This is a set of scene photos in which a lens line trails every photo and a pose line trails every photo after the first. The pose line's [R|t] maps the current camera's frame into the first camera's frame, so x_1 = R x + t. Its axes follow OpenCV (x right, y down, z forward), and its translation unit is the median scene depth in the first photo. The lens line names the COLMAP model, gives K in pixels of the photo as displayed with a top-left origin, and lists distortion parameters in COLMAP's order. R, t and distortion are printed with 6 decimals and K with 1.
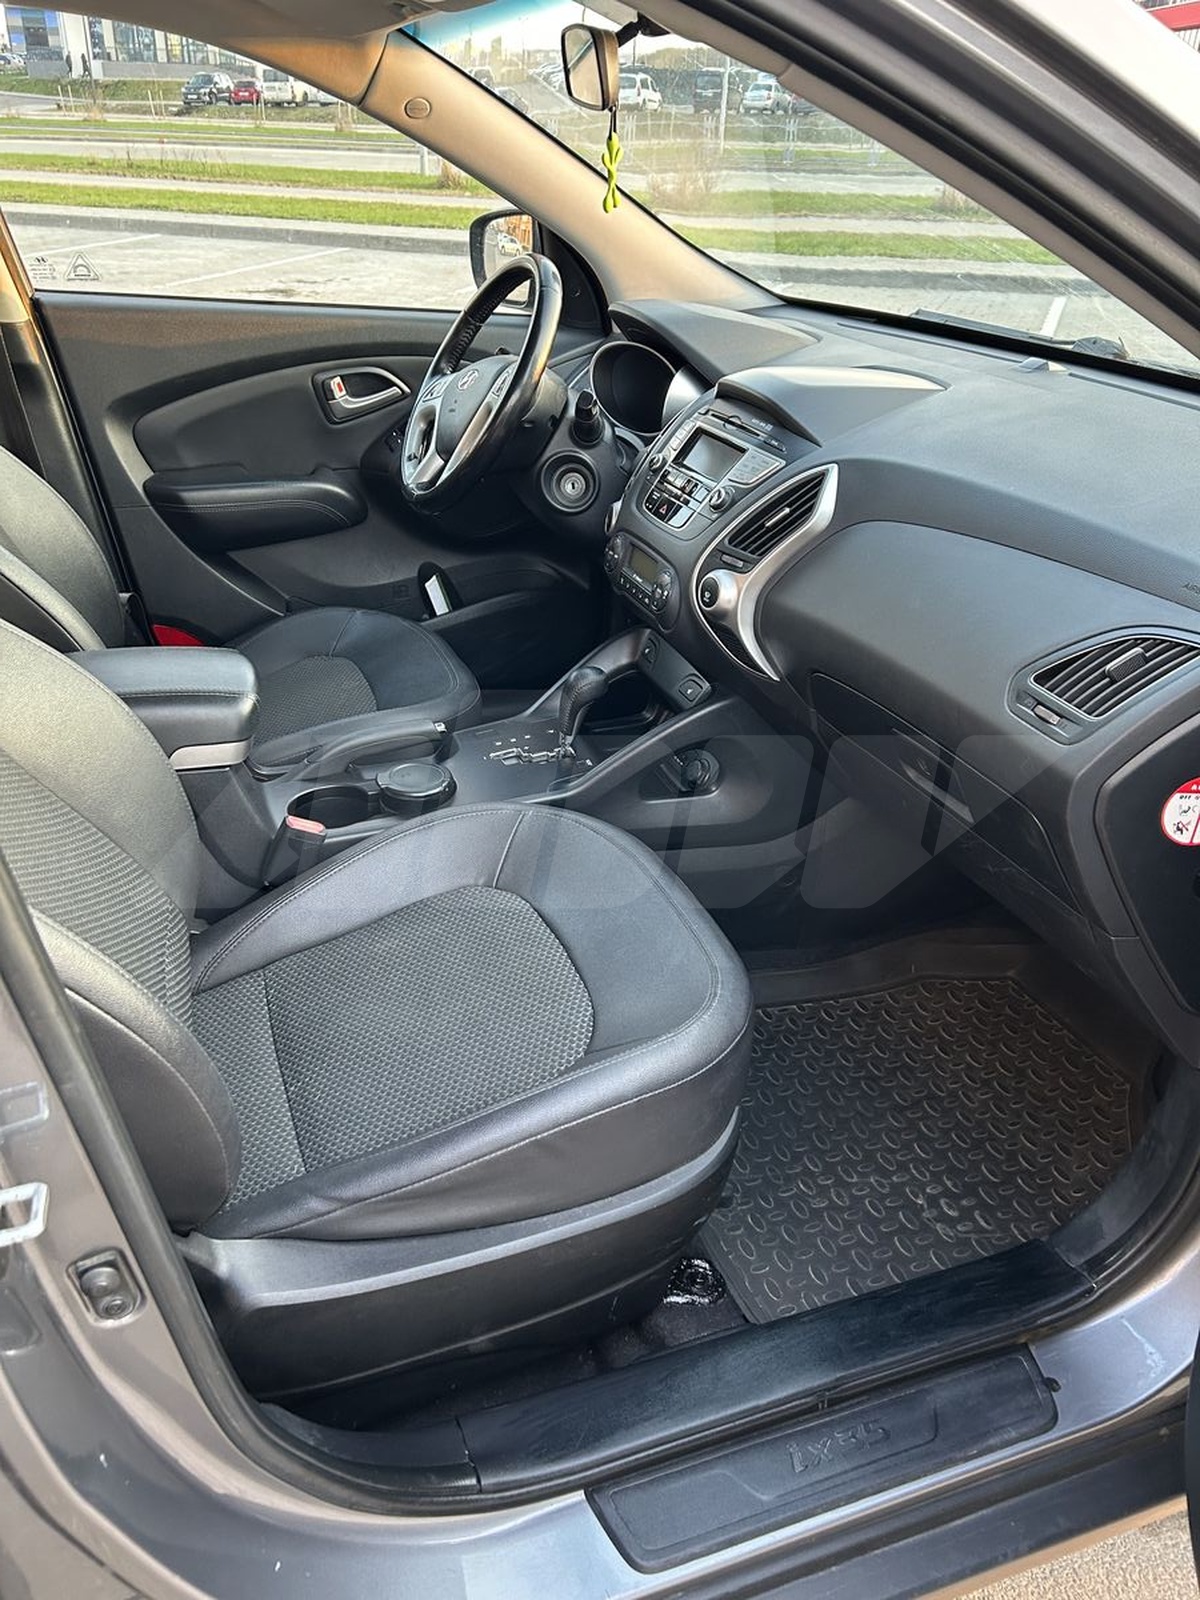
lens RADIAL K [[1204.4, 0, 592.8], [0, 1204.4, 809.7], [0, 0, 1]] dist [0.053565, -0.057616]
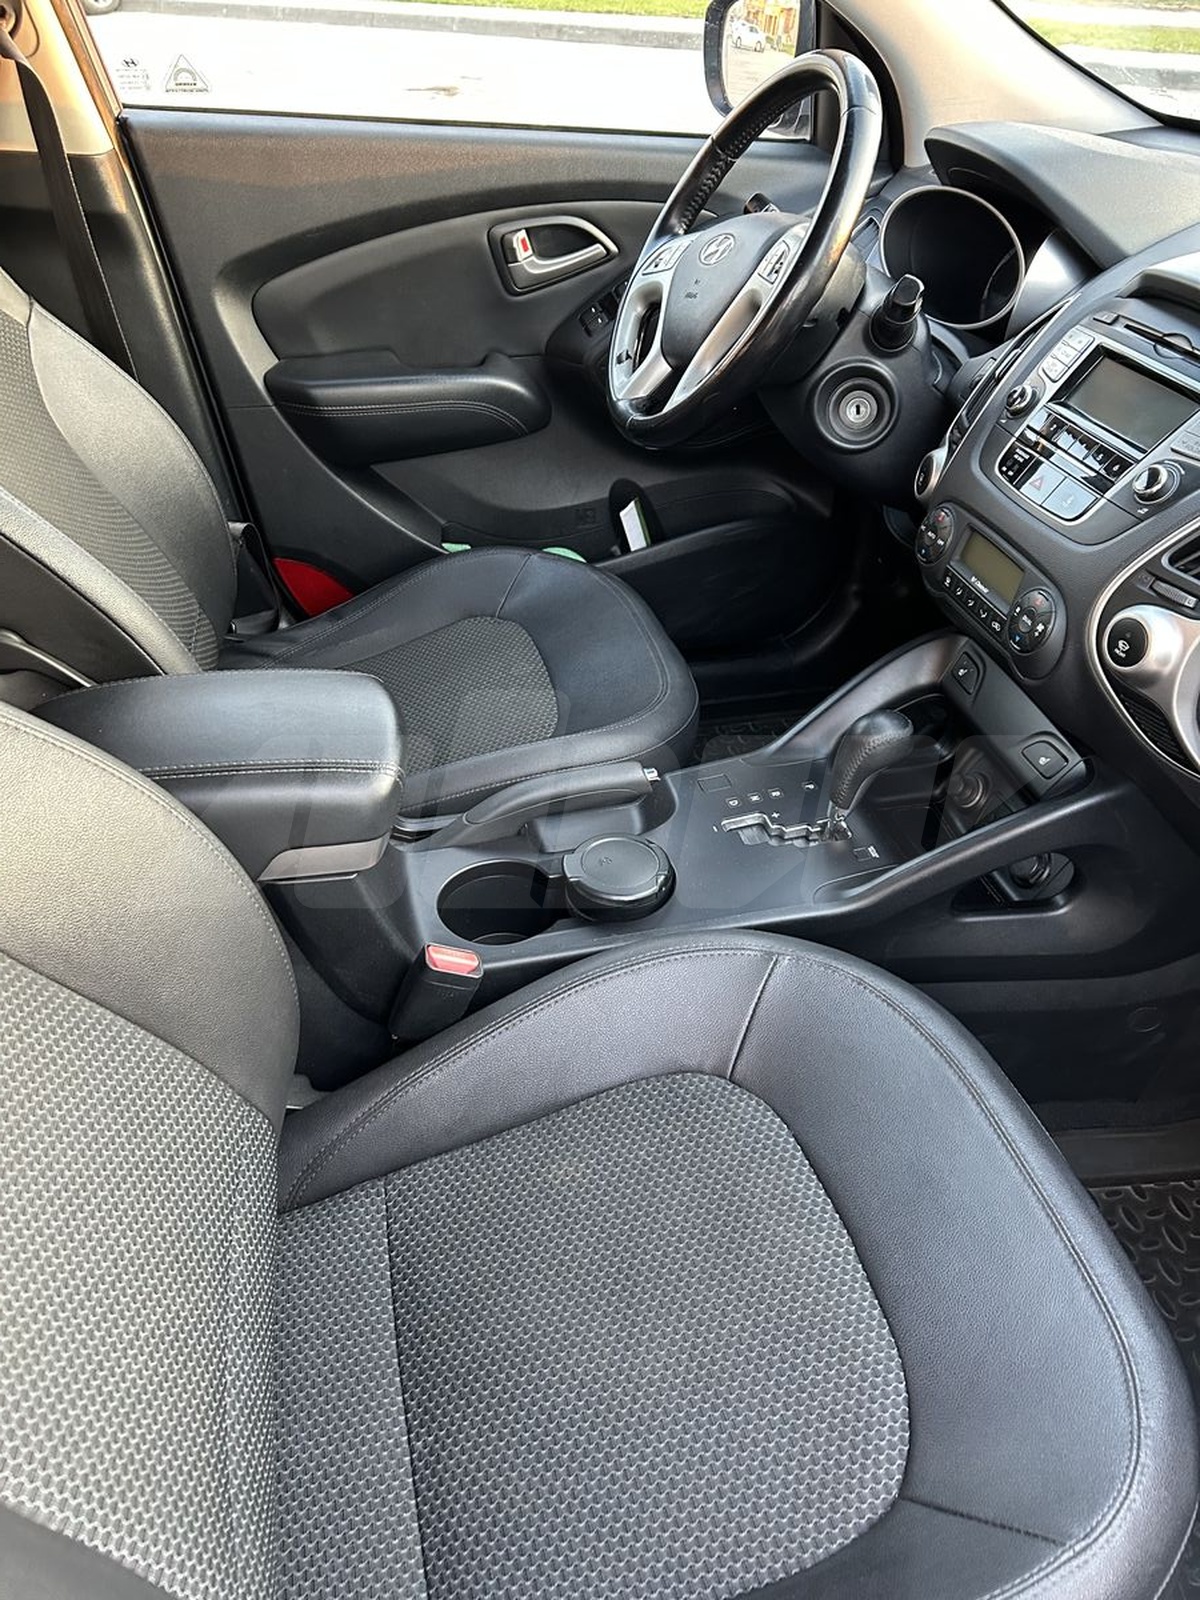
lens RADIAL K [[1204.4, 0, 593.1], [0, 1204.4, 786.3], [0, 0, 1]] dist [0.053565, -0.057616]
pose [[0.992377, 0.063798, -0.105439, -0.076075], [-0.050924, 0.991397, 0.120574, -0.126026], [0.112225, -0.114285, 0.987089, 0.267033]]
